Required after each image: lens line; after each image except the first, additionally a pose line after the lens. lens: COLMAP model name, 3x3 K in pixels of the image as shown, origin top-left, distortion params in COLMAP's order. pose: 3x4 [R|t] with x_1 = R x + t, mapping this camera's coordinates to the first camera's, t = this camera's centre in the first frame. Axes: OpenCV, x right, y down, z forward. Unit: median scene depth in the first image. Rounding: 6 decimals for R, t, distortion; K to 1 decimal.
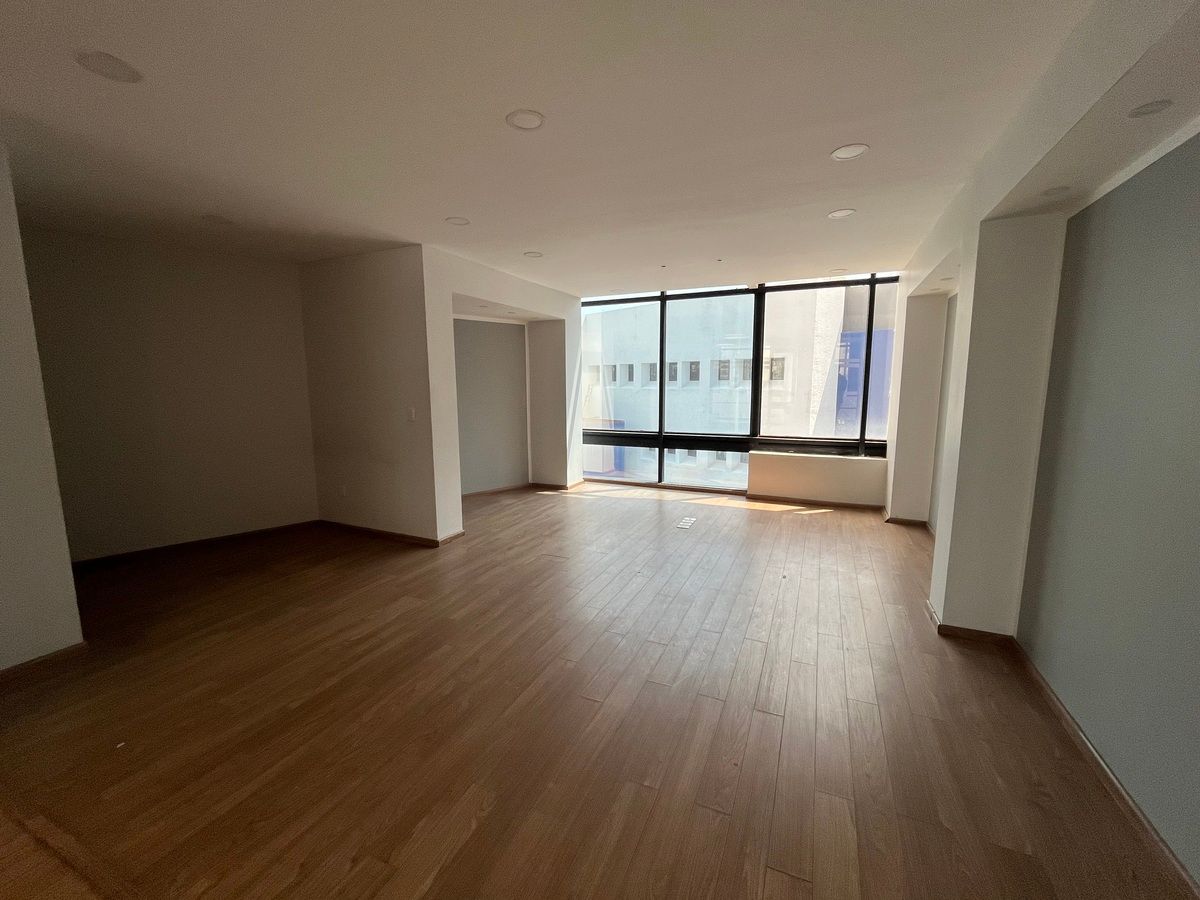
lens RADIAL K [[481.3, 0, 610.6], [0, 481.3, 449.3], [0, 0, 1]] dist [-0.009937, 0.001529]
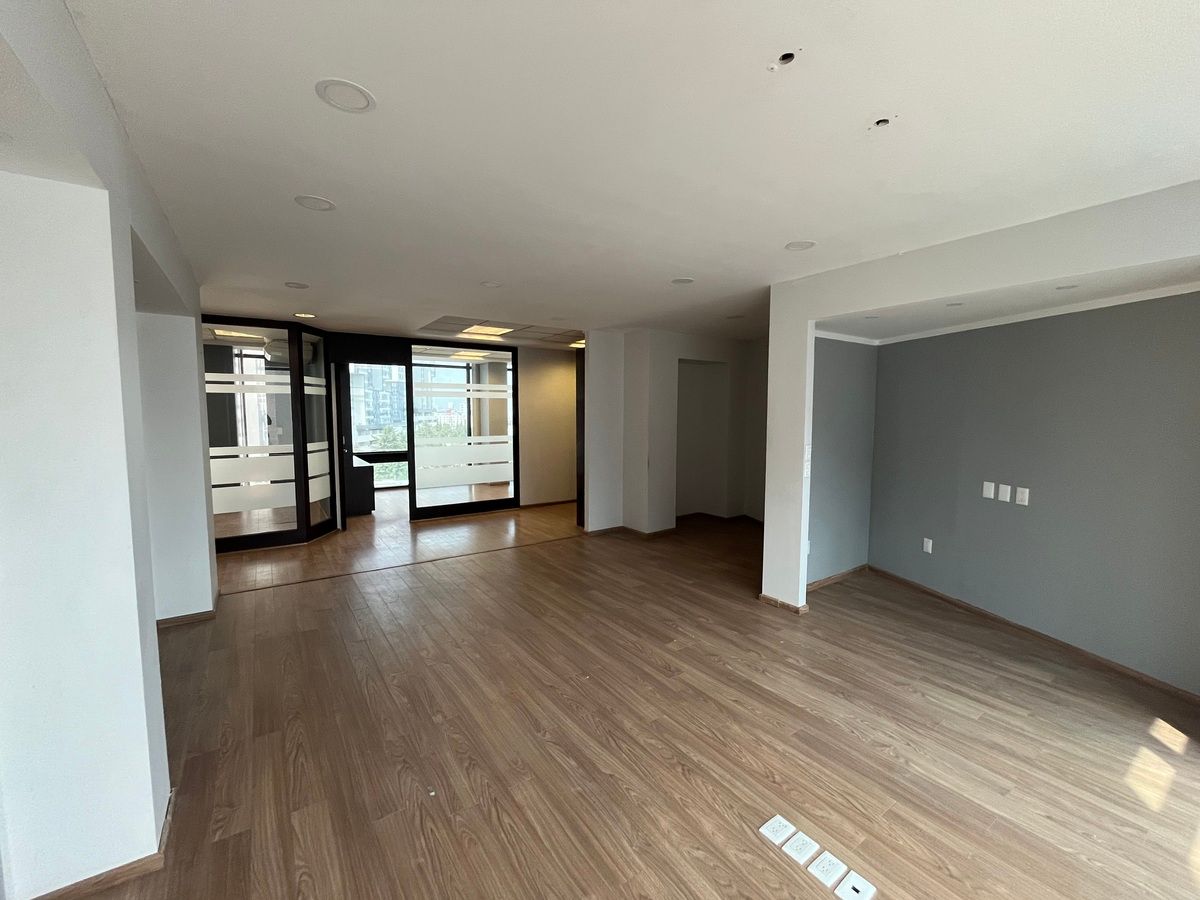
lens RADIAL K [[481.3, 0, 600.1], [0, 481.3, 446.0], [0, 0, 1]] dist [-0.009937, 0.001529]
pose [[-0.513064, 0.069461, -0.855535, 0.608792], [-0.112650, 0.982650, 0.147338, -0.206568], [0.850926, 0.171970, -0.496338, 1.159754]]
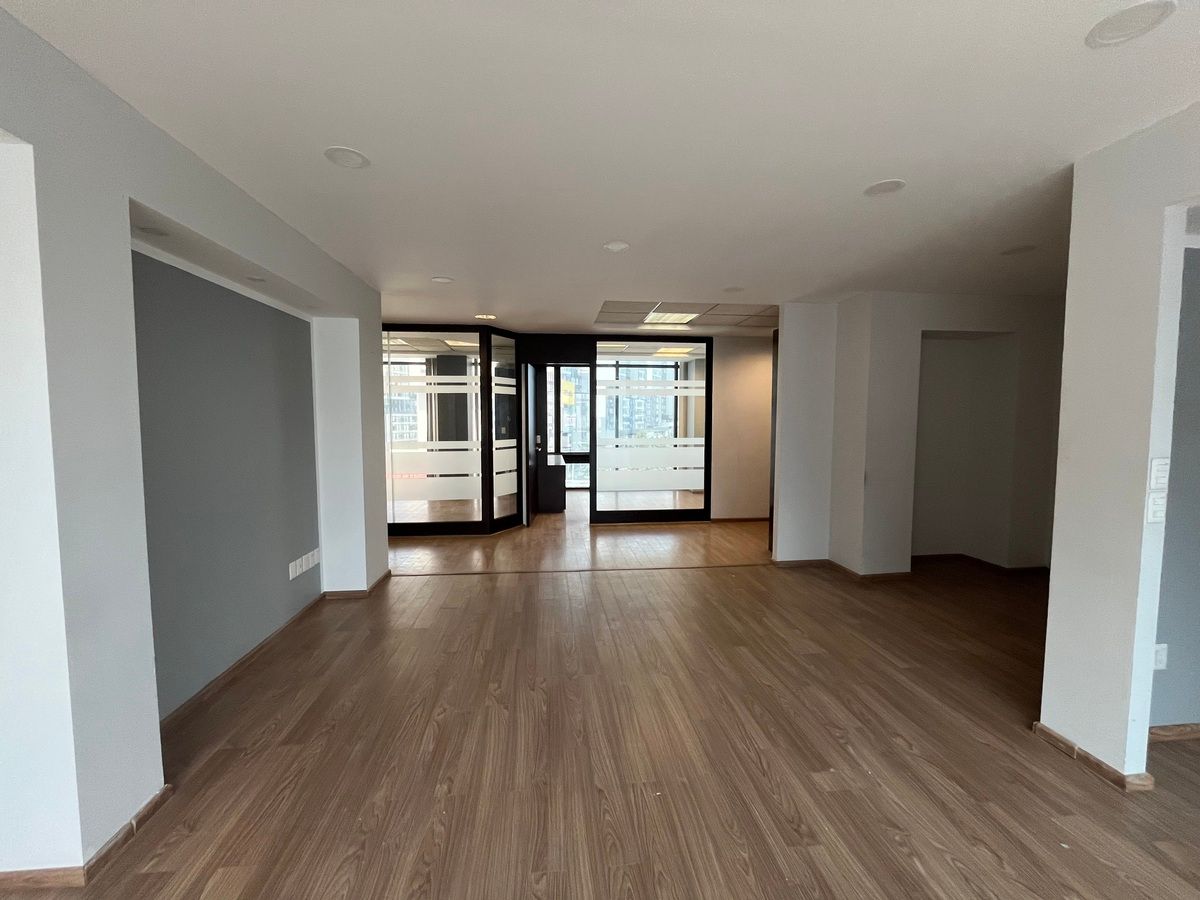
lens RADIAL K [[481.3, 0, 607.5], [0, 481.3, 446.8], [0, 0, 1]] dist [-0.009937, 0.001529]
pose [[-0.860517, 0.039244, -0.507907, 0.311833], [-0.061082, 0.981887, 0.179352, -0.178583], [0.505746, 0.185360, -0.842534, 1.156771]]
